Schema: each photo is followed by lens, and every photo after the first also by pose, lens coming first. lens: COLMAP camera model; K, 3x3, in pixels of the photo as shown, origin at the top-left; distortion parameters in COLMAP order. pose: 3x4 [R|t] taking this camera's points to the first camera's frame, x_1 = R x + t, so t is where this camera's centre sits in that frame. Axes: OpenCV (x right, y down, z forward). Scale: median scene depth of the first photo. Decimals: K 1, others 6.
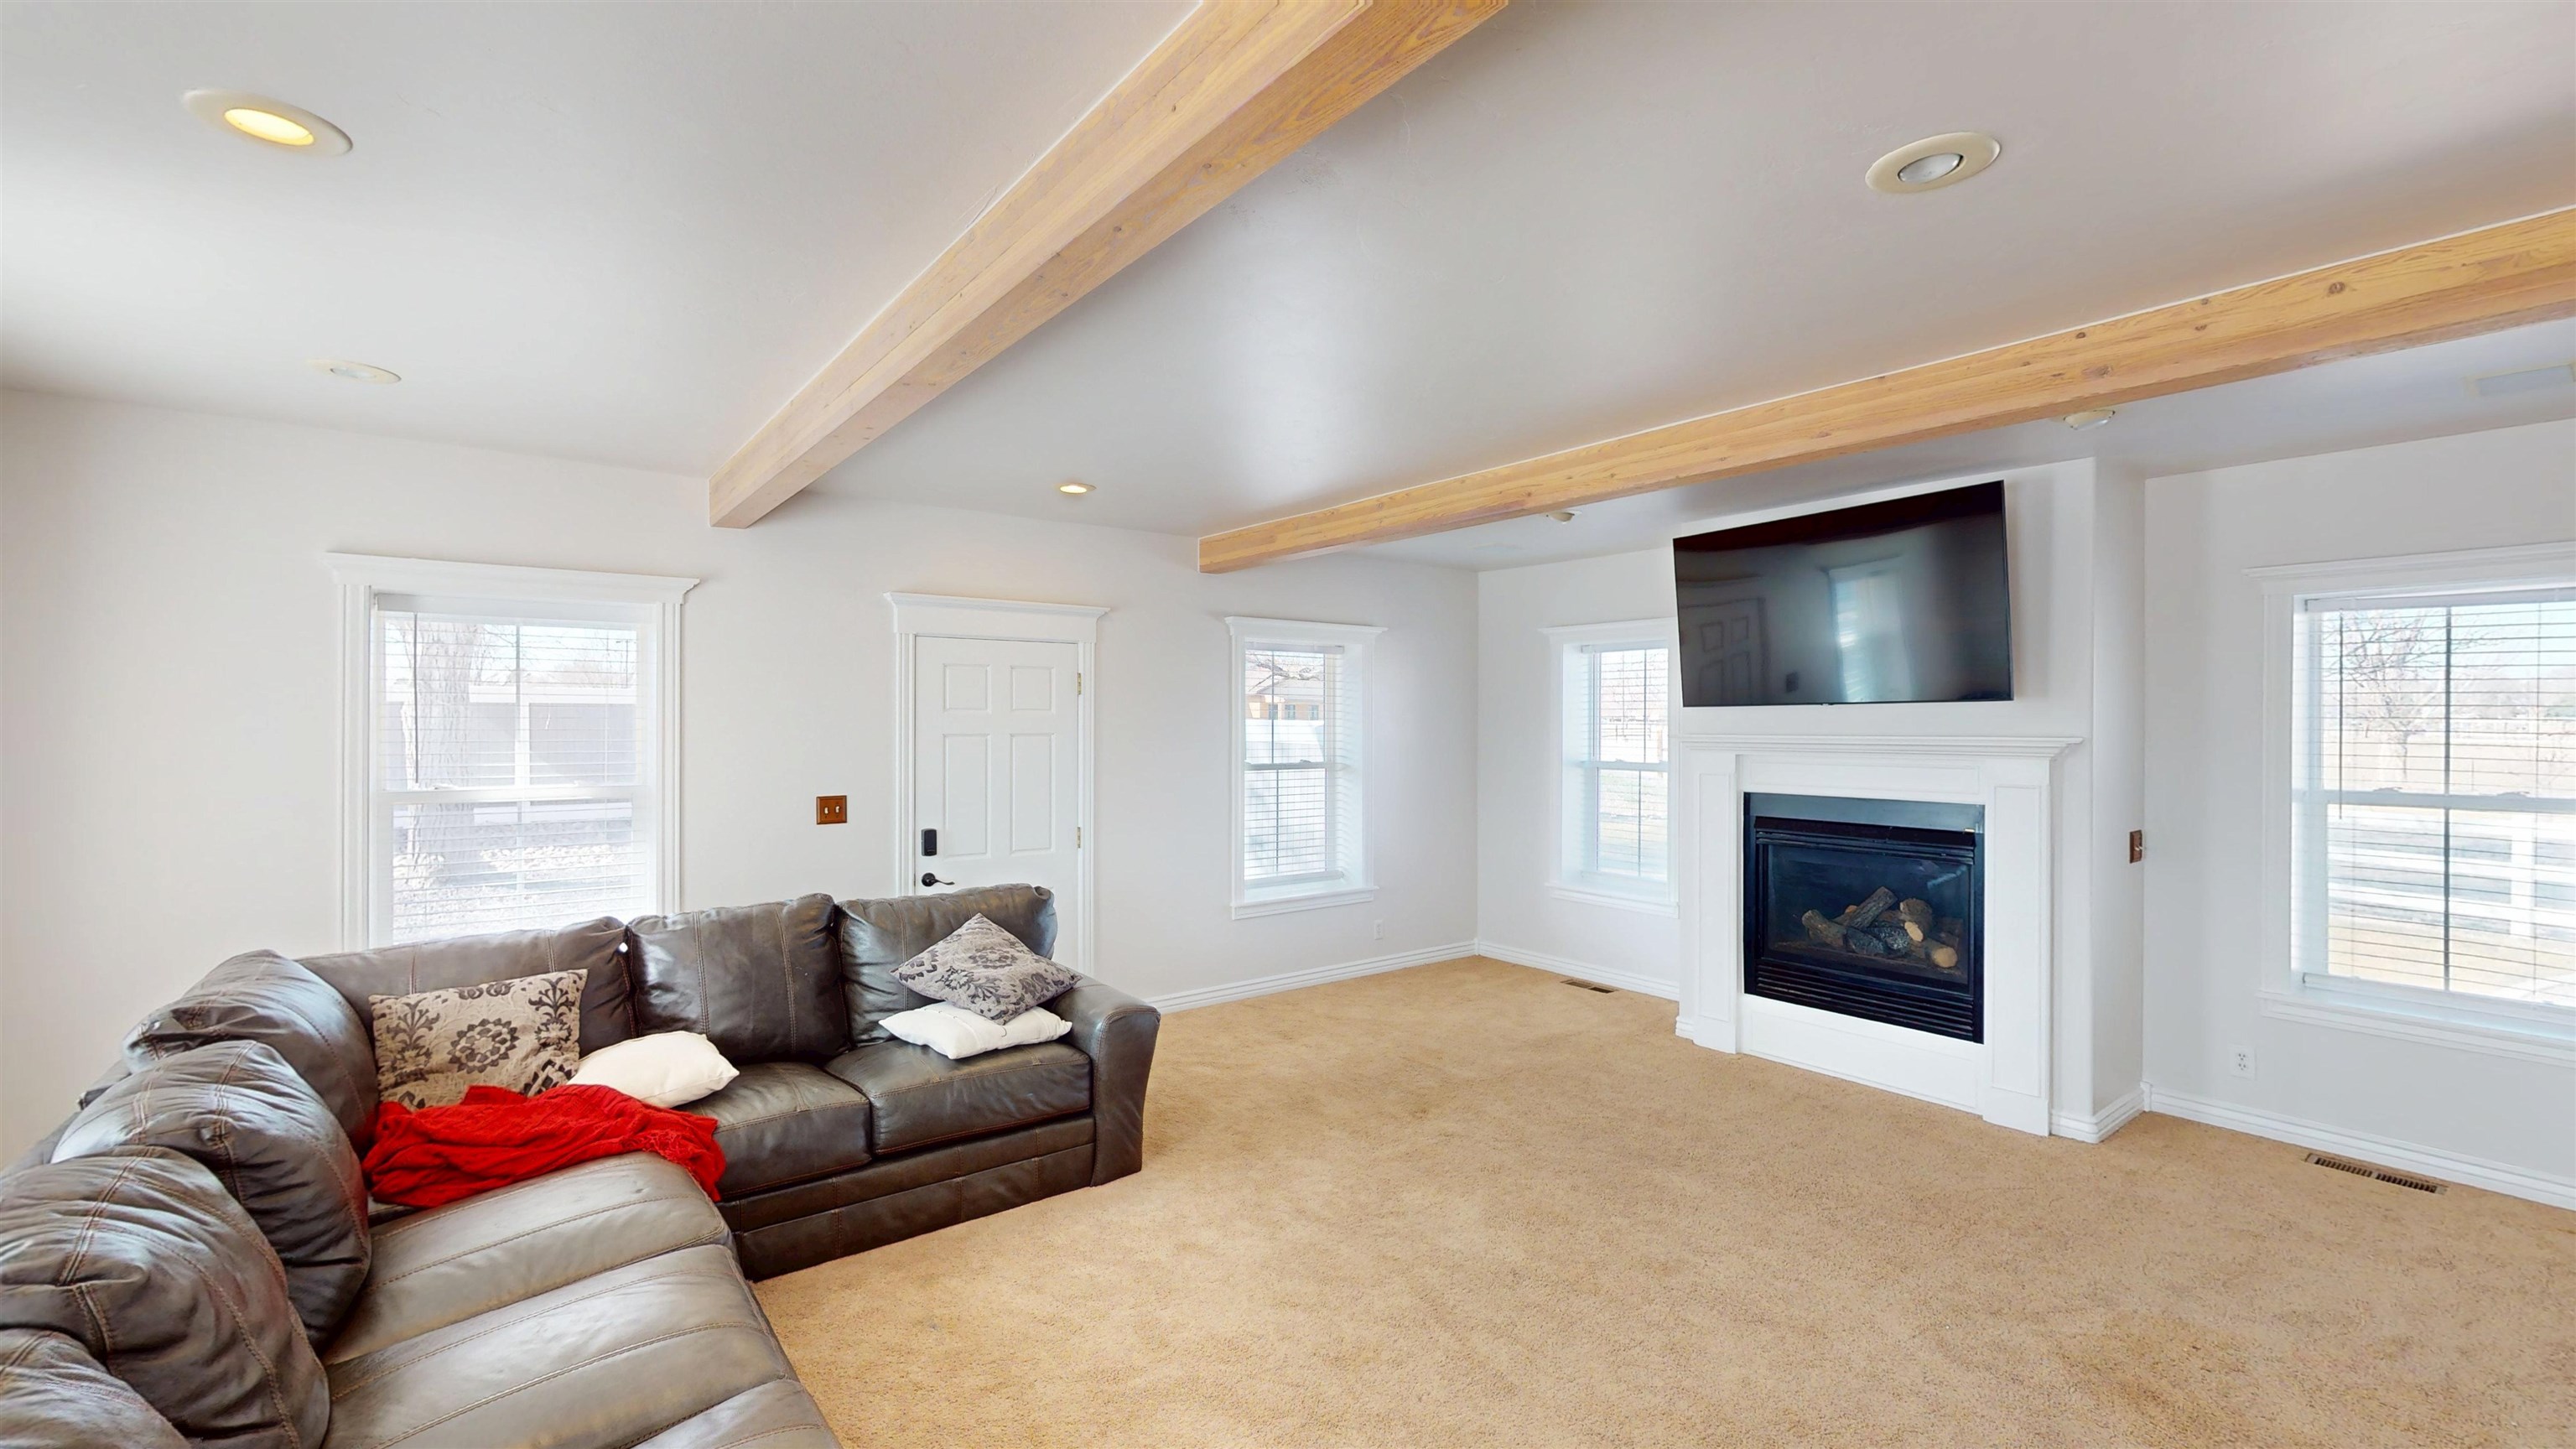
lens RADIAL K [[1068.5, 0, 1279.3], [0, 1068.5, 727.5], [0, 0, 1]] dist [-0.000974, -0.000162]
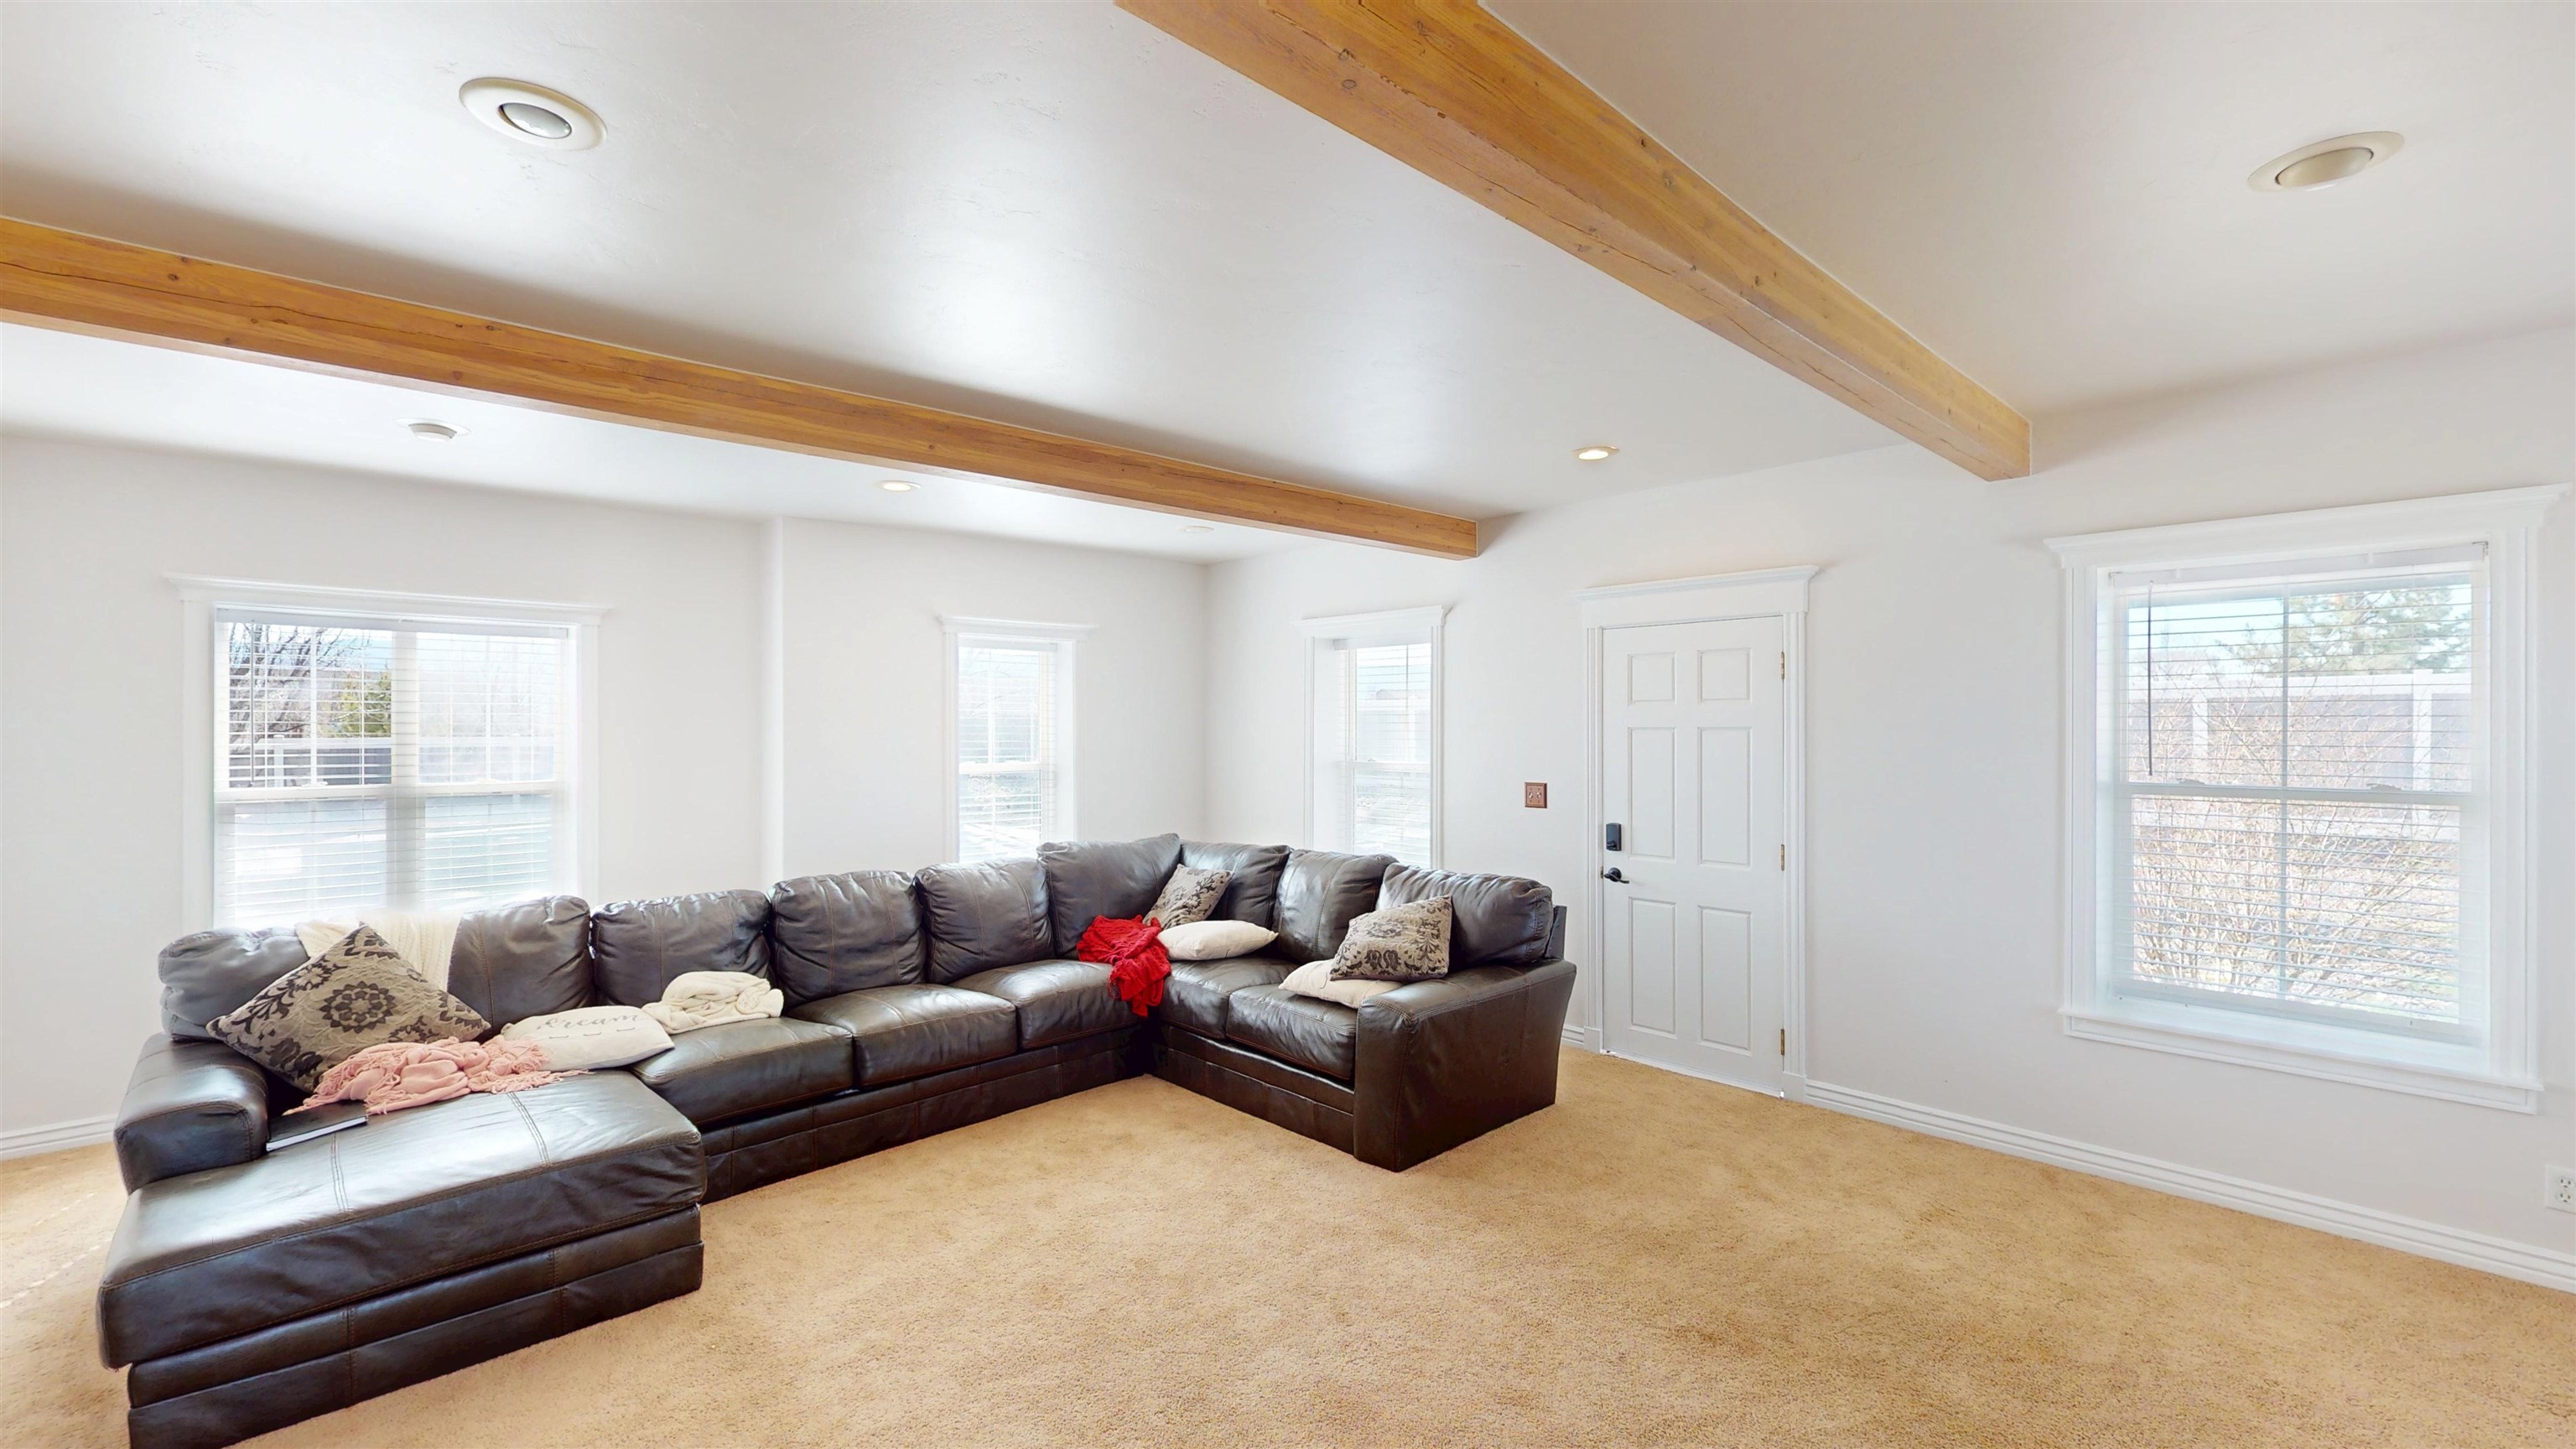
lens RADIAL K [[1068.5, 0, 1277.1], [0, 1068.5, 721.0], [0, 0, 1]] dist [-0.000974, -0.000162]
pose [[0.102336, -0.001881, -0.994748, 0.640040], [0.000194, 0.999998, -0.001871, 0.002353], [0.994750, -0.000001, 0.102337, 0.607166]]
